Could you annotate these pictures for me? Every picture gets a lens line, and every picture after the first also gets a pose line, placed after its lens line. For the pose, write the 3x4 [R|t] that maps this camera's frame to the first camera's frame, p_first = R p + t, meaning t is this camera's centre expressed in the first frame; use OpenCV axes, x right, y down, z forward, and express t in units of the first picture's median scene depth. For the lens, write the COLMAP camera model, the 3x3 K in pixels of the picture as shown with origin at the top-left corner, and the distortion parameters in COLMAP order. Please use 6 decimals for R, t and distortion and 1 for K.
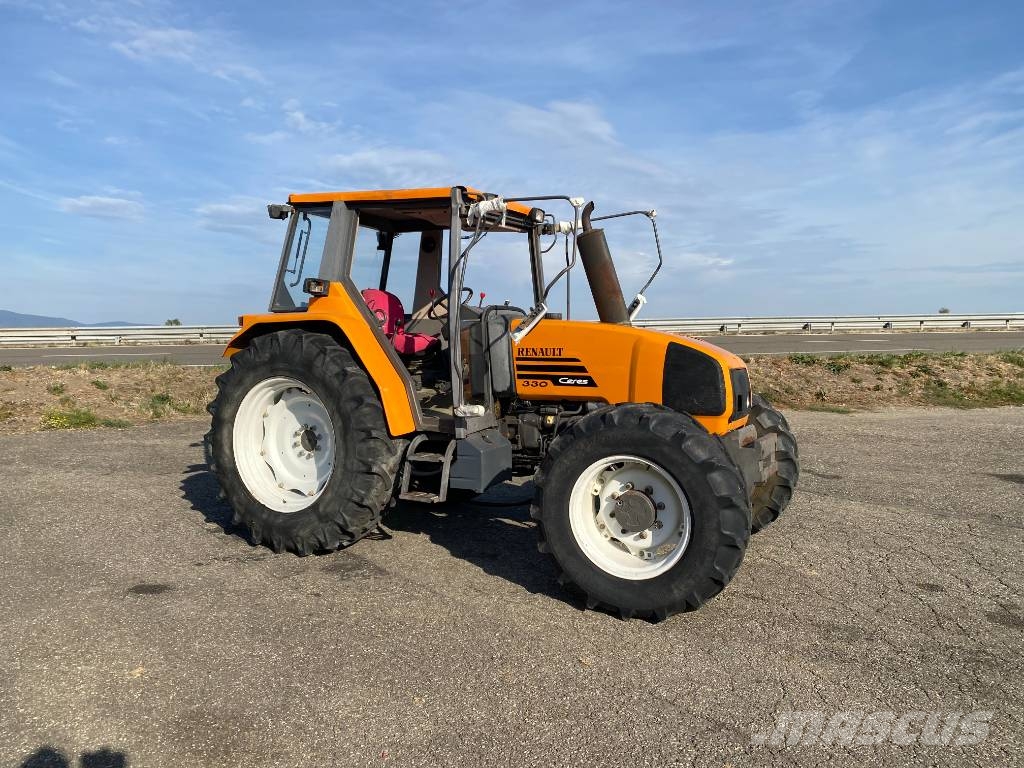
lens RADIAL K [[780.1, 0, 531.2], [0, 780.1, 380.4], [0, 0, 1]] dist [0.045531, -0.048549]
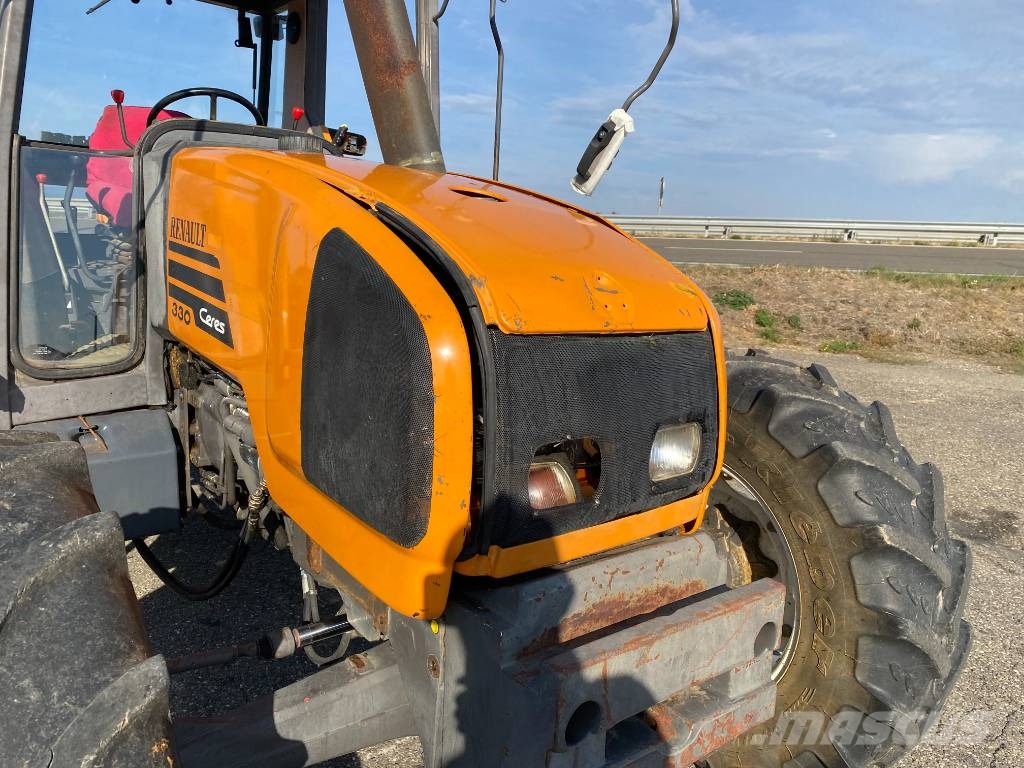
lens RADIAL K [[780.1, 0, 516.3], [0, 780.1, 376.3], [0, 0, 1]] dist [0.045531, -0.048549]
pose [[0.903927, 0.123423, -0.409491, 0.302583], [-0.072938, 0.987916, 0.136759, -0.029920], [0.421422, -0.093753, 0.902006, 0.670082]]
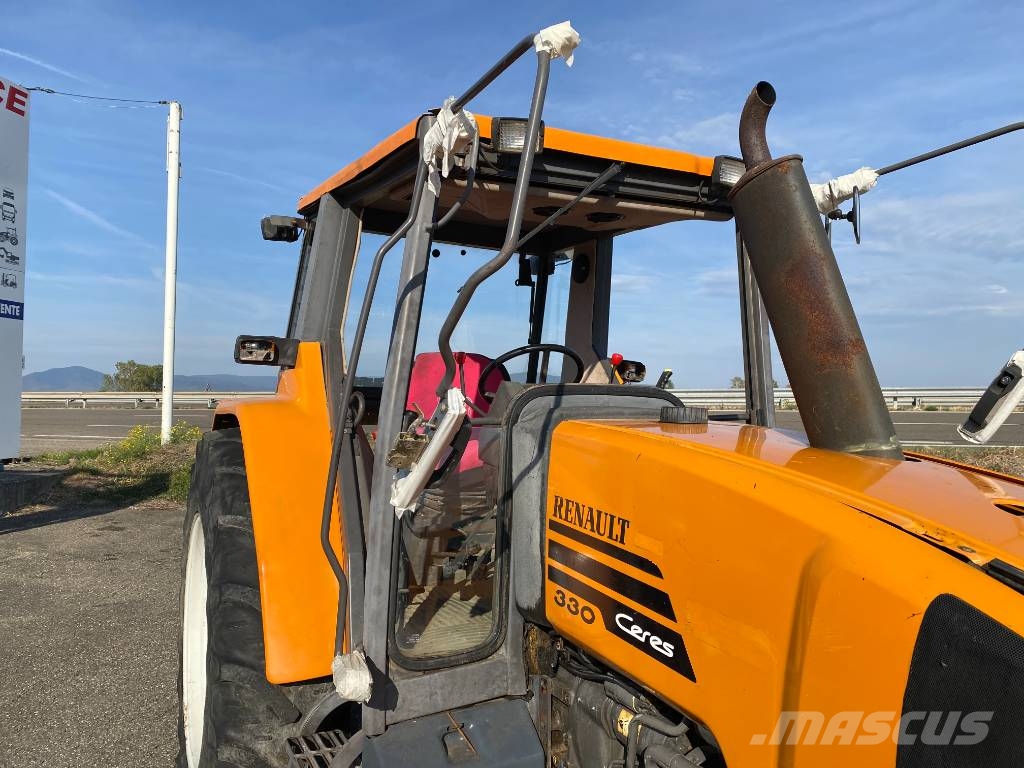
lens RADIAL K [[780.1, 0, 511.4], [0, 780.1, 371.4], [0, 0, 1]] dist [0.045531, -0.048549]
pose [[0.806588, -0.005055, -0.591092, 0.181027], [-0.048088, 0.996088, -0.074138, -0.071472], [0.589154, 0.088223, 0.803190, 0.645676]]
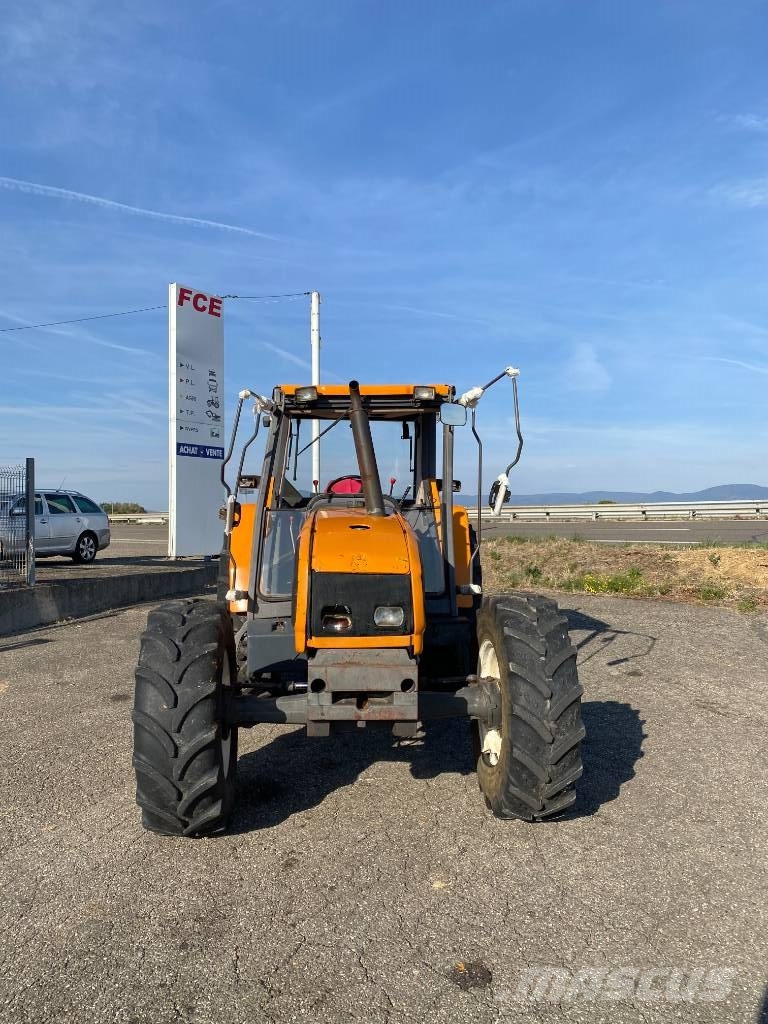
lens RADIAL K [[780.1, 0, 387.7], [0, 780.1, 506.9], [0, 0, 1]] dist [0.045531, -0.048549]
pose [[0.516120, -0.003606, -0.856509, 0.842575], [-0.044848, 0.998506, -0.031229, -0.052004], [0.855341, 0.054530, 0.515187, 0.545875]]
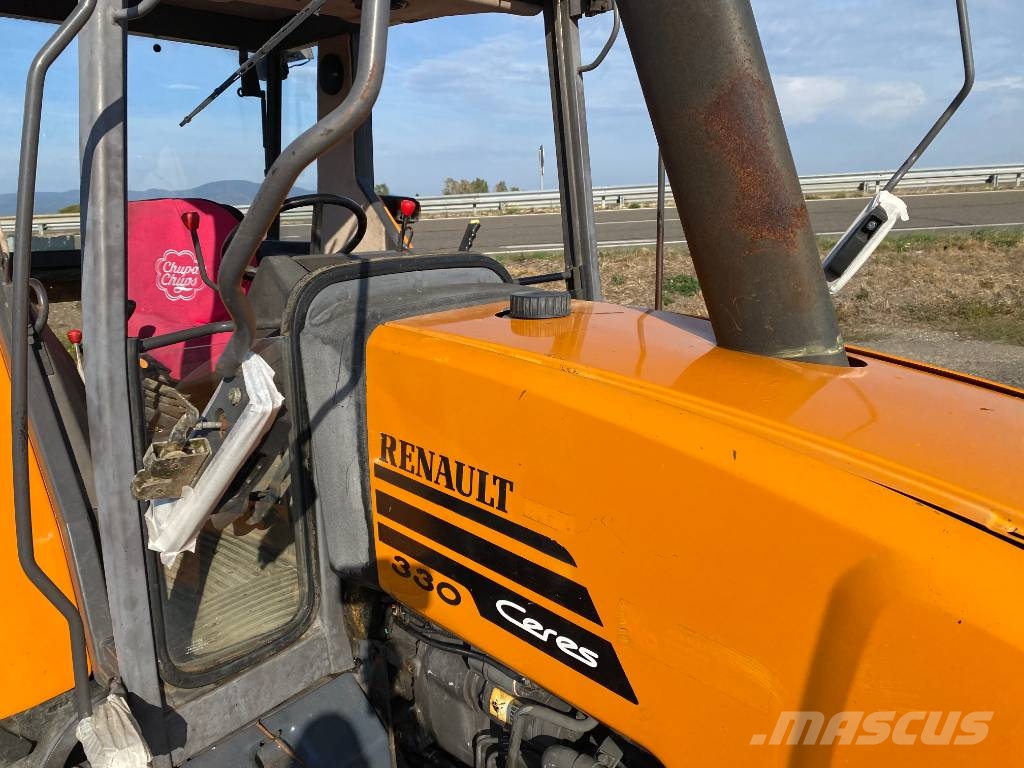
lens RADIAL K [[780.1, 0, 500.6], [0, 780.1, 390.4], [0, 0, 1]] dist [0.045531, -0.048549]
pose [[0.957933, 0.040367, -0.284138, 0.094752], [0.014160, 0.982205, 0.187278, -0.103880], [0.286642, -0.183424, 0.940315, 0.723115]]
